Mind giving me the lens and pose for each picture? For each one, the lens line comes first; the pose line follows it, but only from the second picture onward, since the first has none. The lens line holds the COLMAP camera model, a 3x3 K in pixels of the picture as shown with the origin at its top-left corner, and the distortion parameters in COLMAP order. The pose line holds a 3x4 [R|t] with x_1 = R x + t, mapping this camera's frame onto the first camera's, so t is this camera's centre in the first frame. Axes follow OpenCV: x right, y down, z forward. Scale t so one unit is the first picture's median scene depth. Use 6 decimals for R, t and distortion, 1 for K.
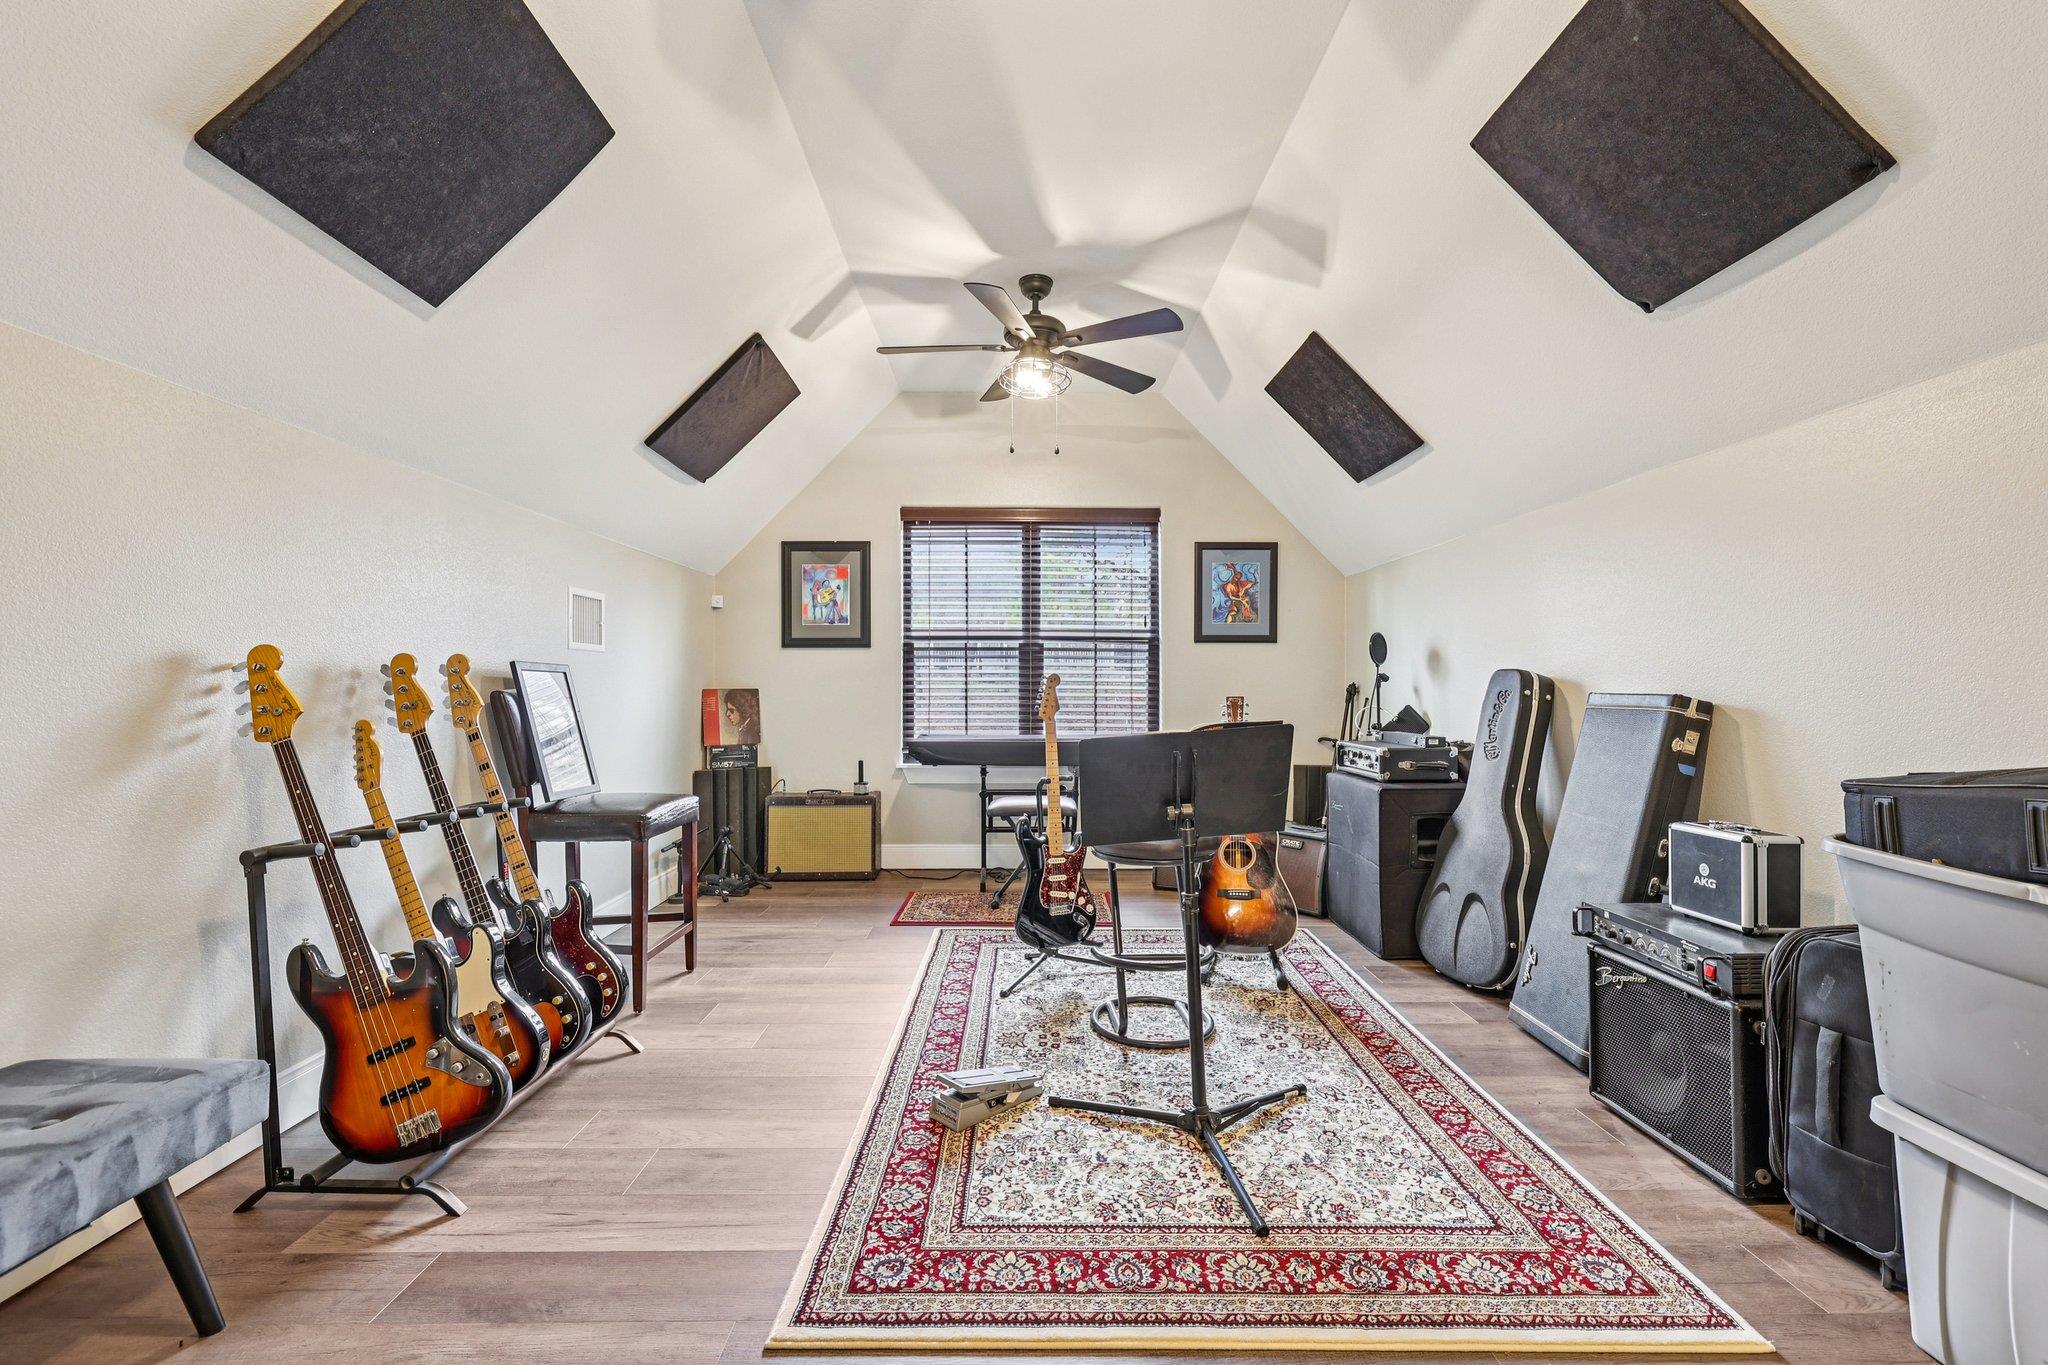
lens RADIAL K [[862.7, 0, 1024.6], [0, 862.7, 680.7], [0, 0, 1]] dist [-0.000097, 0.001276]
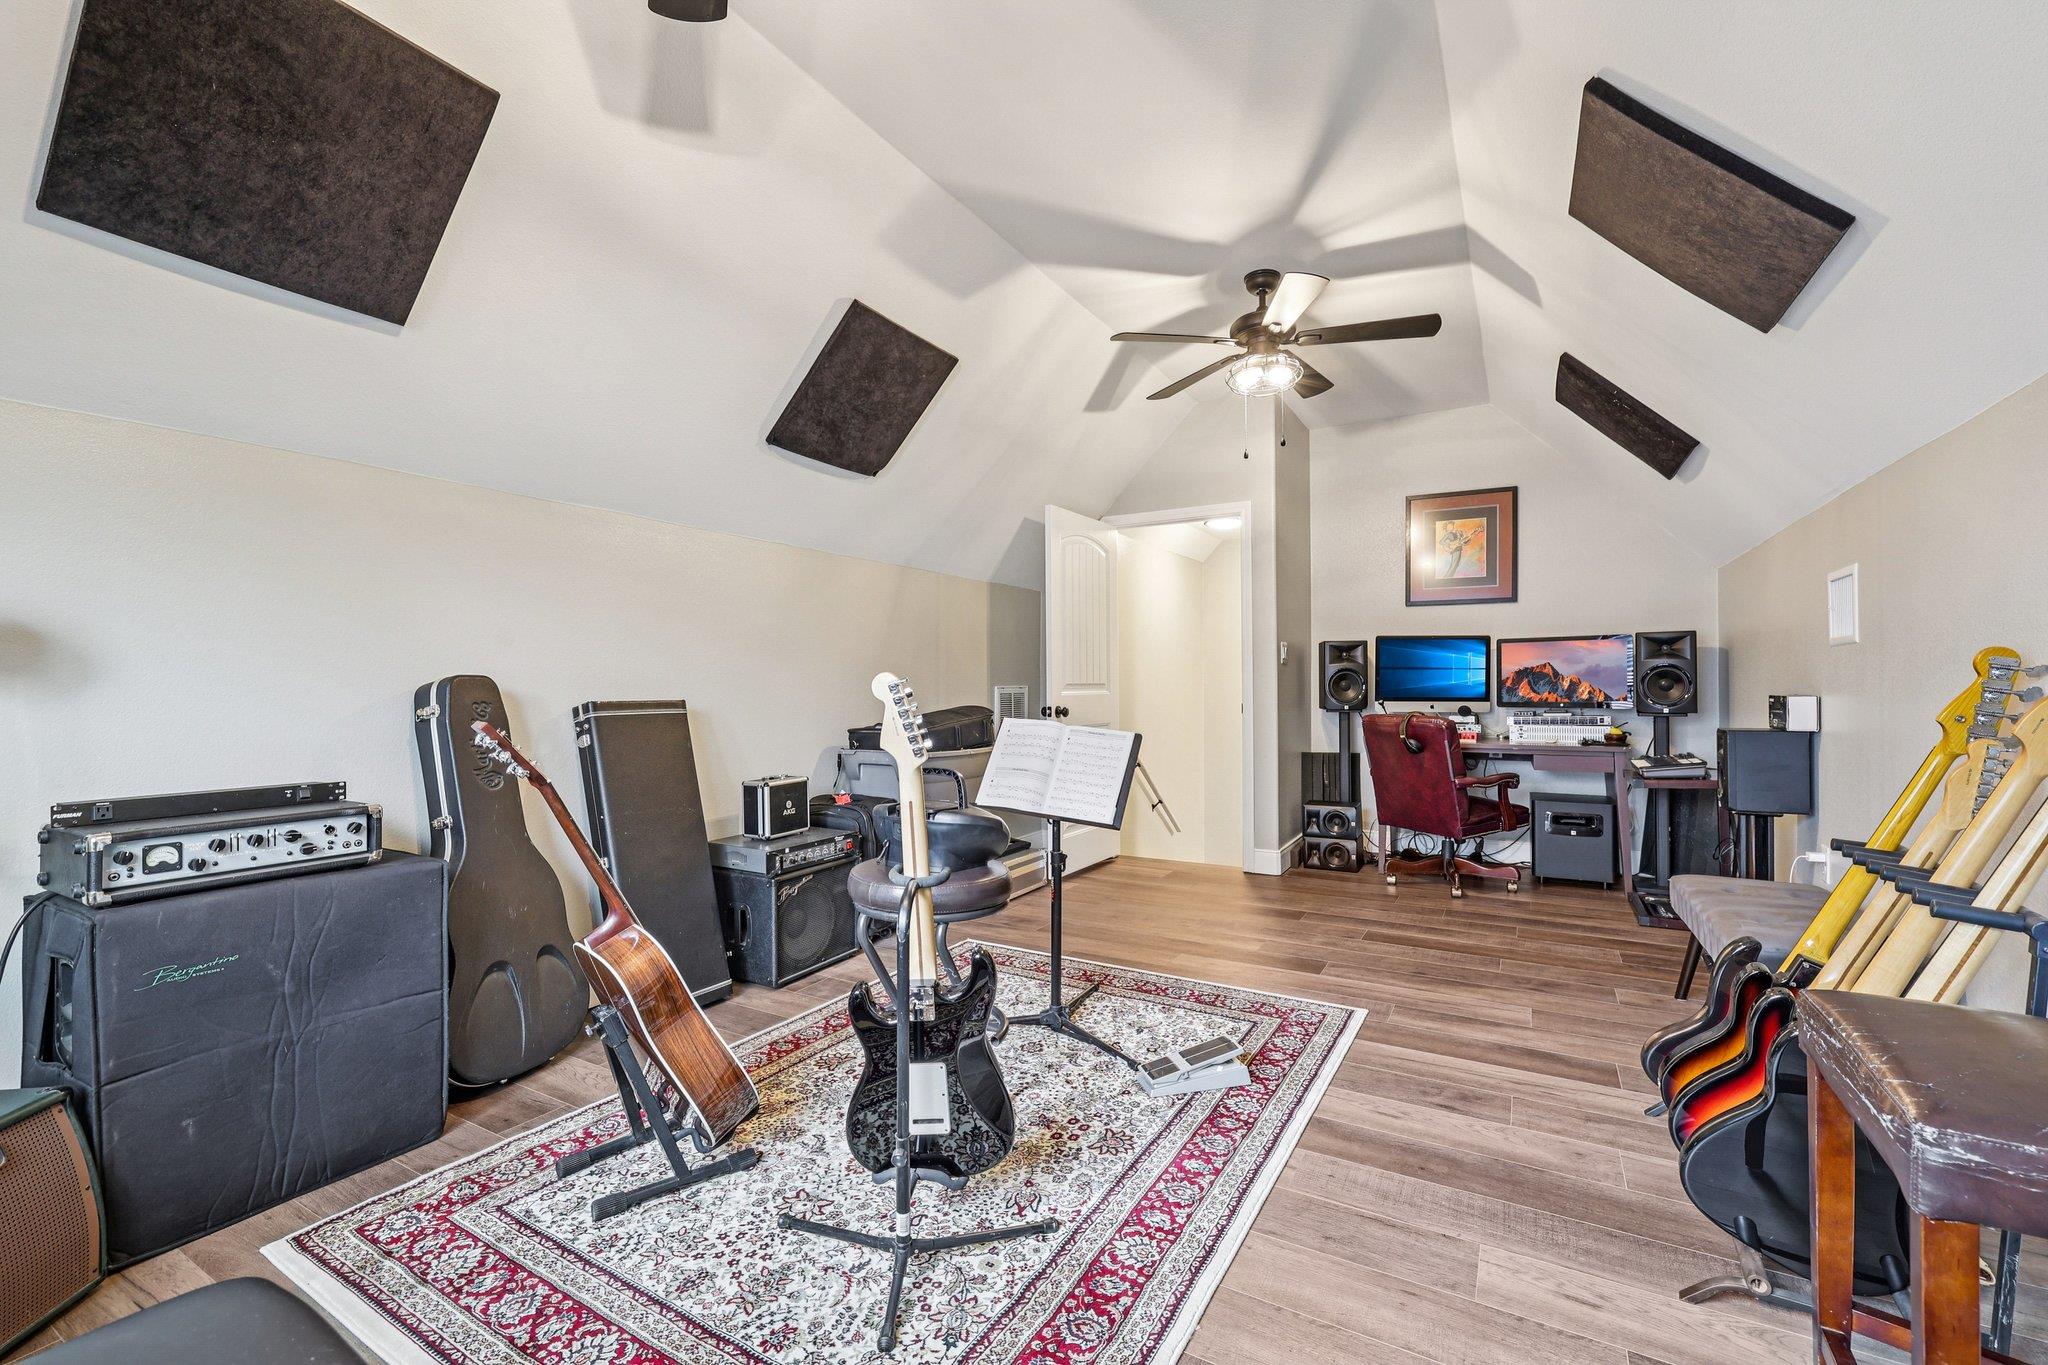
lens RADIAL K [[862.7, 0, 1022.2], [0, 862.7, 681.1], [0, 0, 1]] dist [-0.000097, 0.001276]
pose [[-0.858202, 0.004480, 0.513293, -0.449033], [-0.000200, 0.999959, -0.009062, -0.002860], [-0.513313, -0.007879, -0.858165, 2.202276]]
